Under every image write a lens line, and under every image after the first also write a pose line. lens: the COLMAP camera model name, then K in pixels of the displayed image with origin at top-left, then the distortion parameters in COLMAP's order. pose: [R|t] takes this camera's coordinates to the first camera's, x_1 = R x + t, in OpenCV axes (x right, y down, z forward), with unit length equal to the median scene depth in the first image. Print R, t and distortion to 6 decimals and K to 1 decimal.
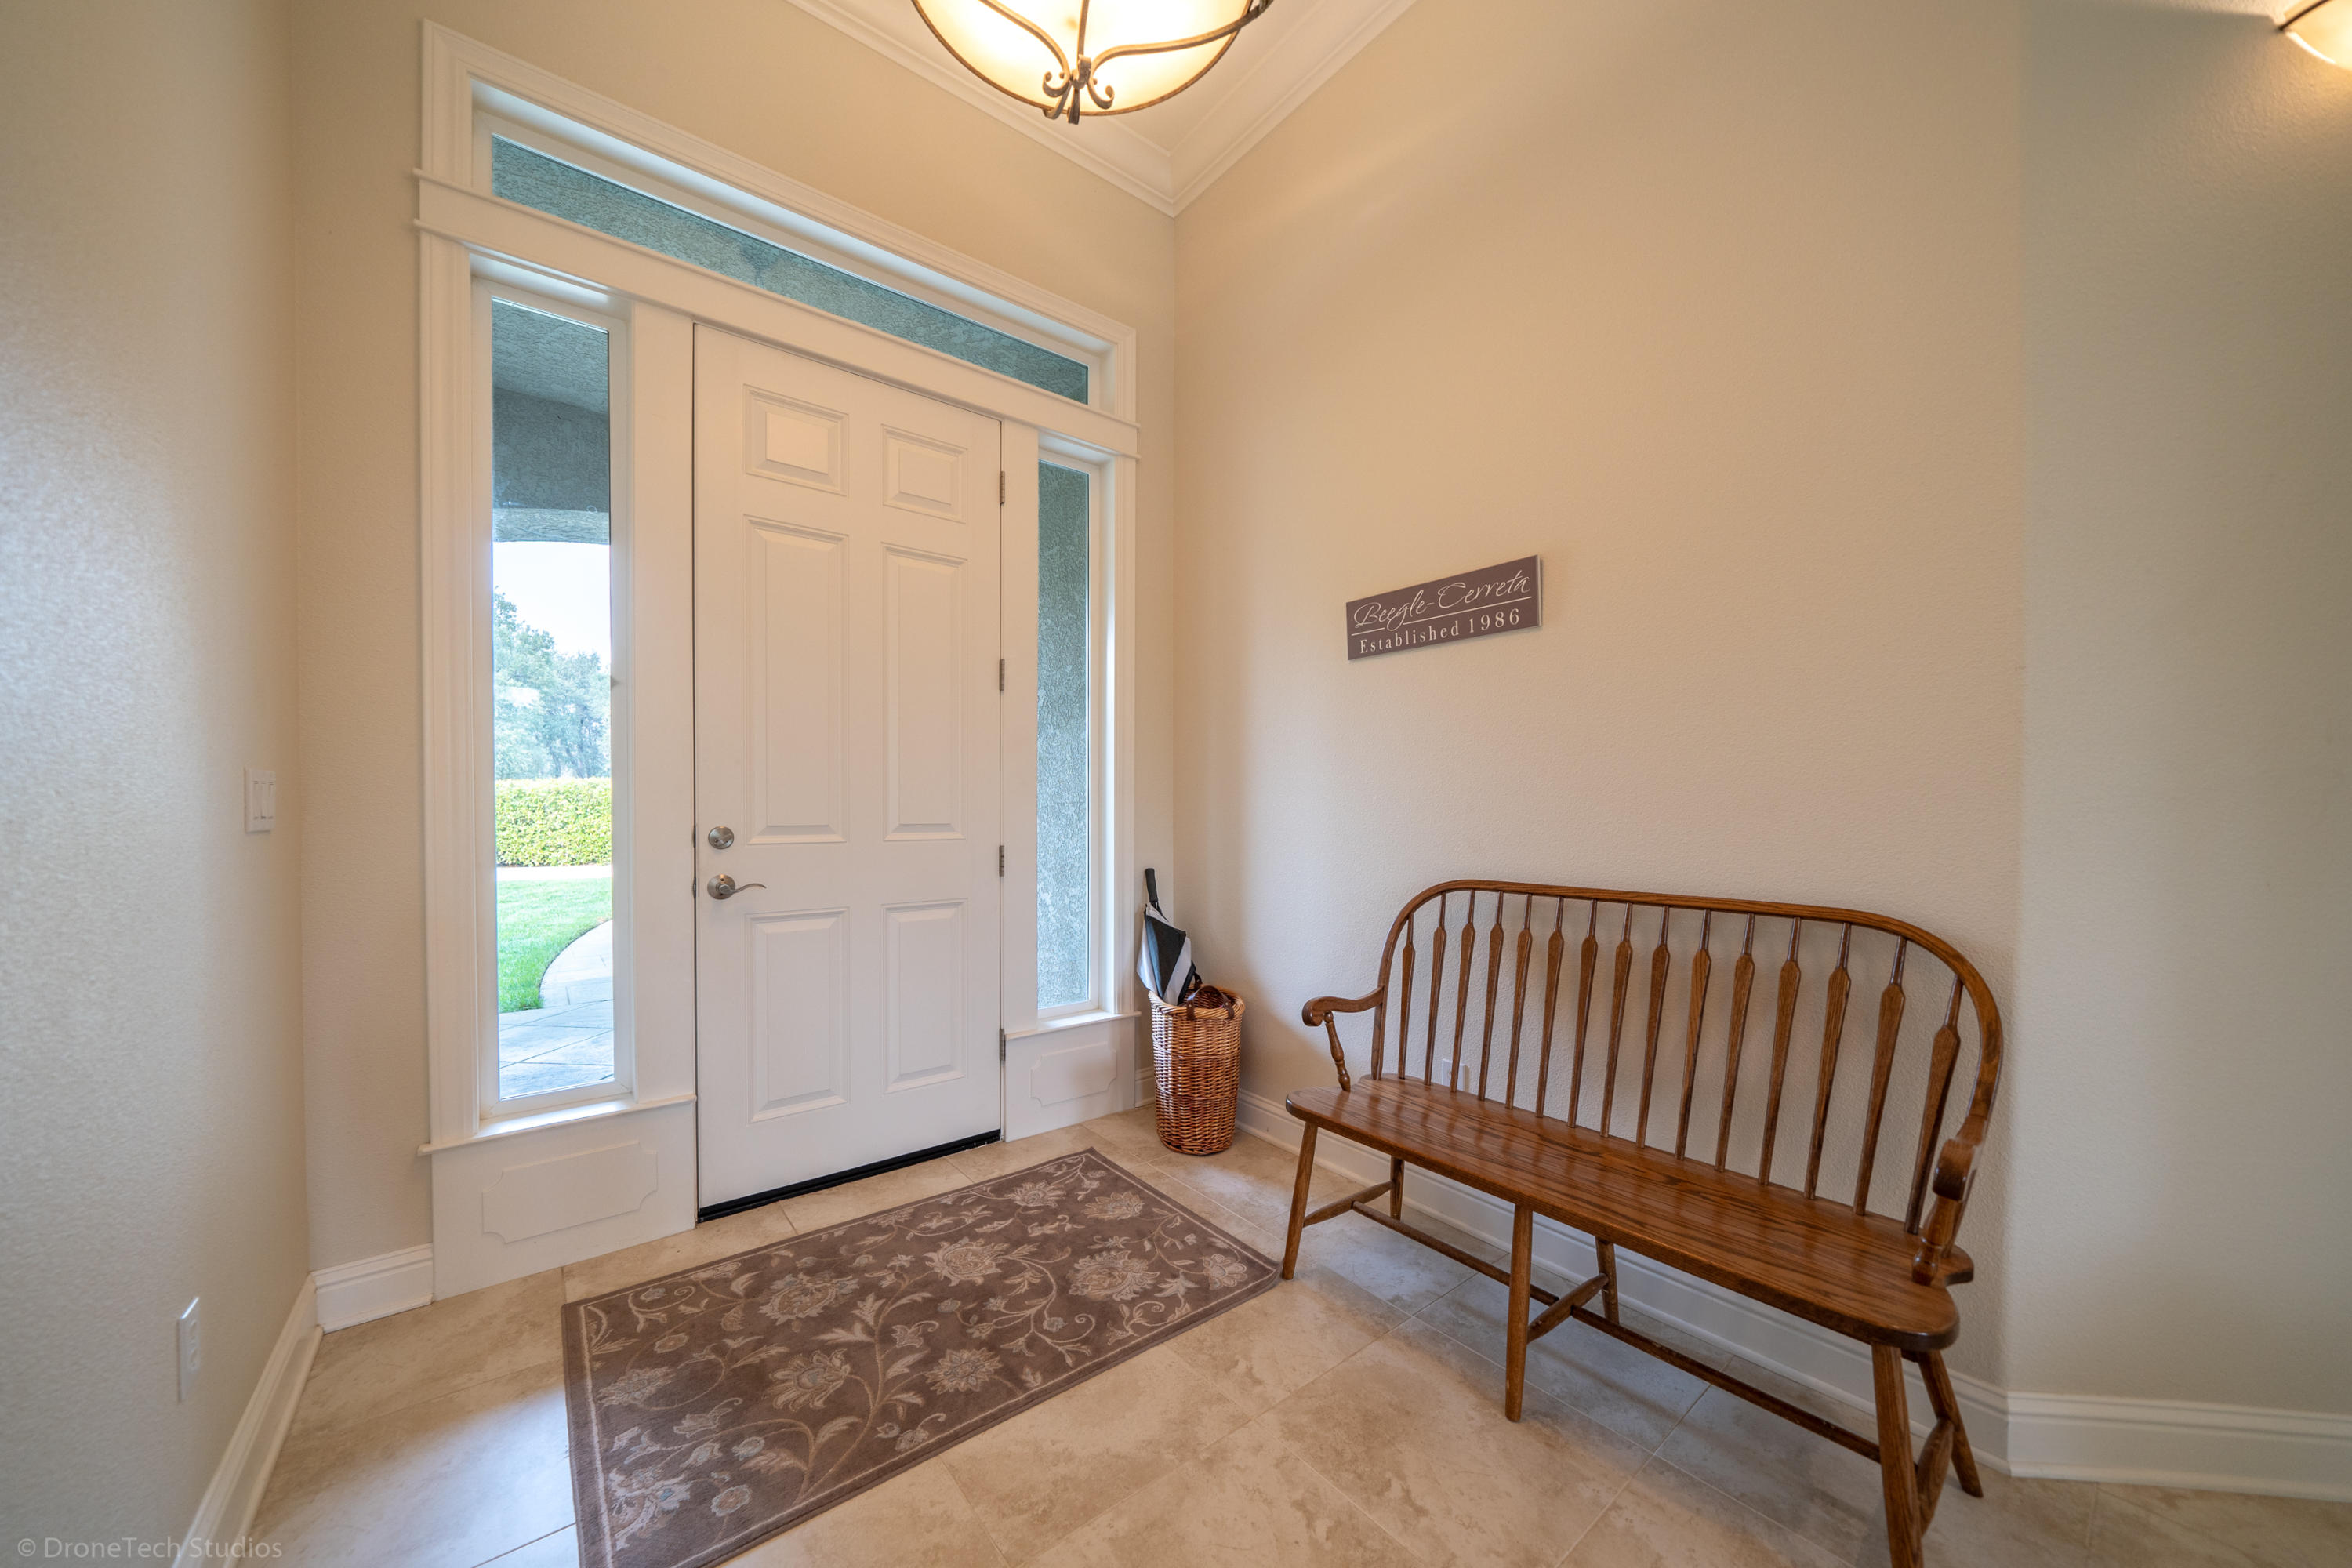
lens RADIAL K [[811.9, 0, 1177.0], [0, 811.9, 819.2], [0, 0, 1]] dist [-0.014181, 0.000928]
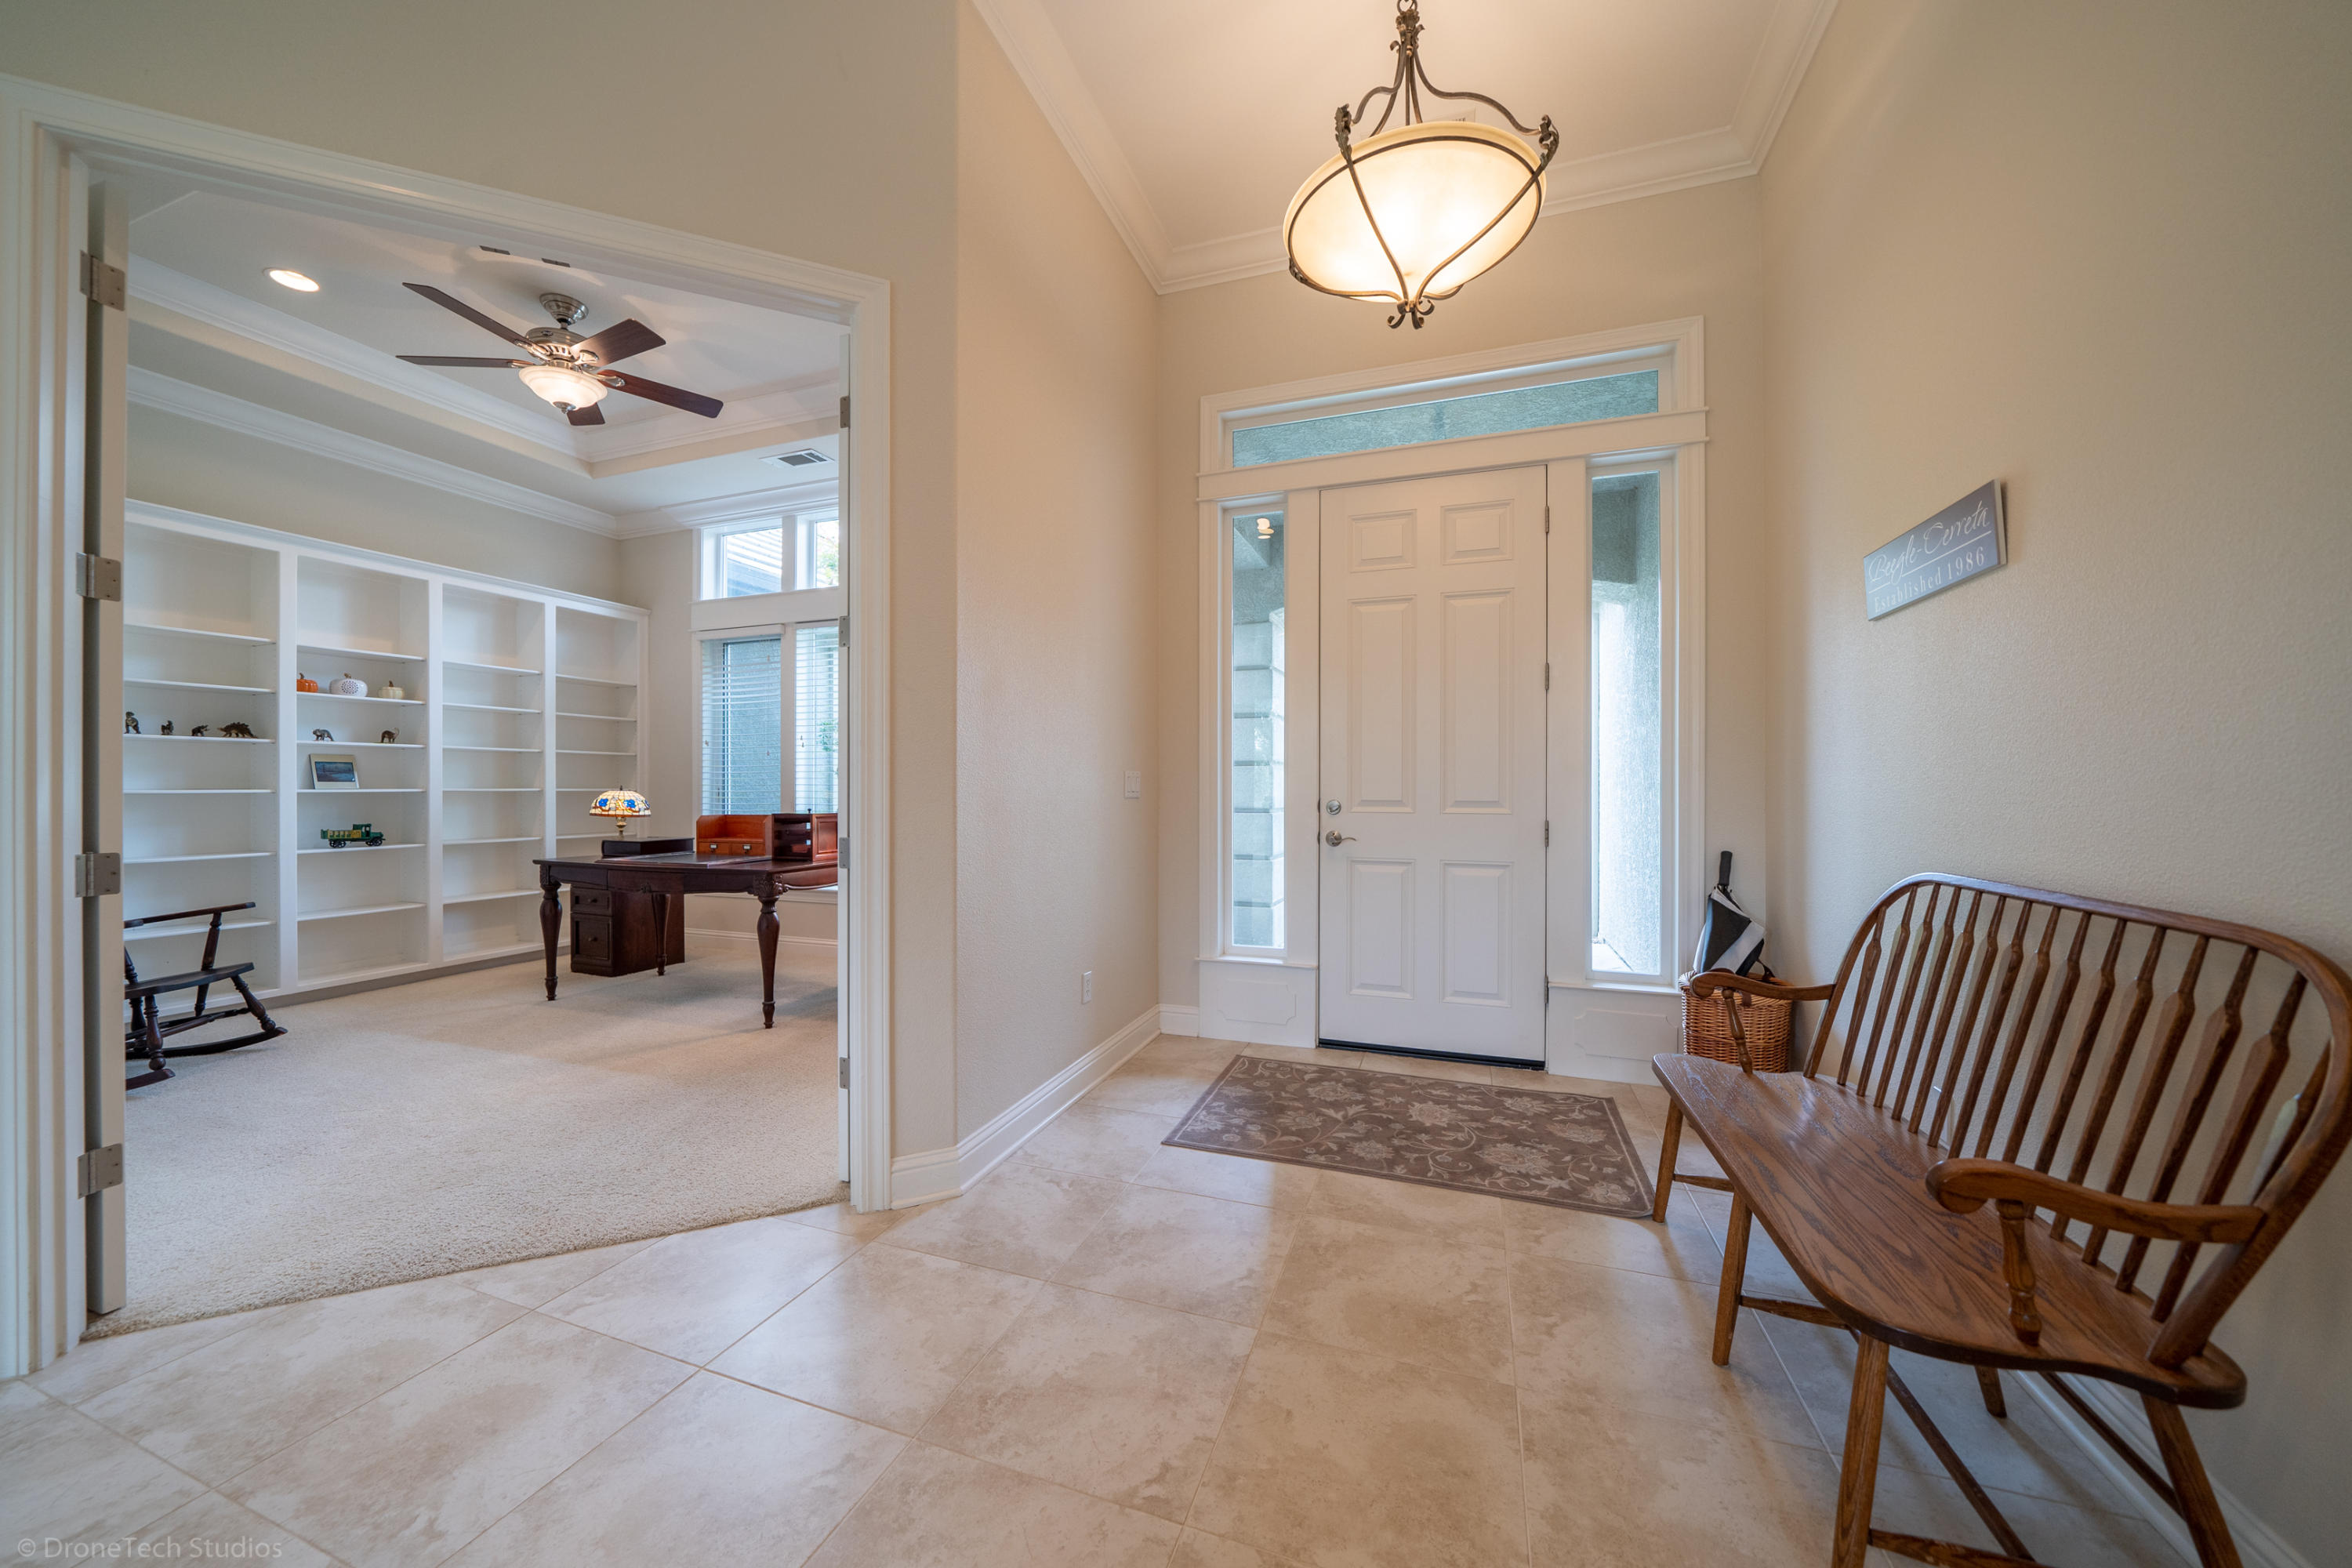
lens RADIAL K [[811.9, 0, 1164.2], [0, 811.9, 788.3], [0, 0, 1]] dist [-0.014181, 0.000928]
pose [[0.532552, 0.001683, -0.846396, 0.697860], [-0.015109, 0.999858, -0.007519, 0.003568], [0.846263, 0.016793, 0.532501, -0.147379]]
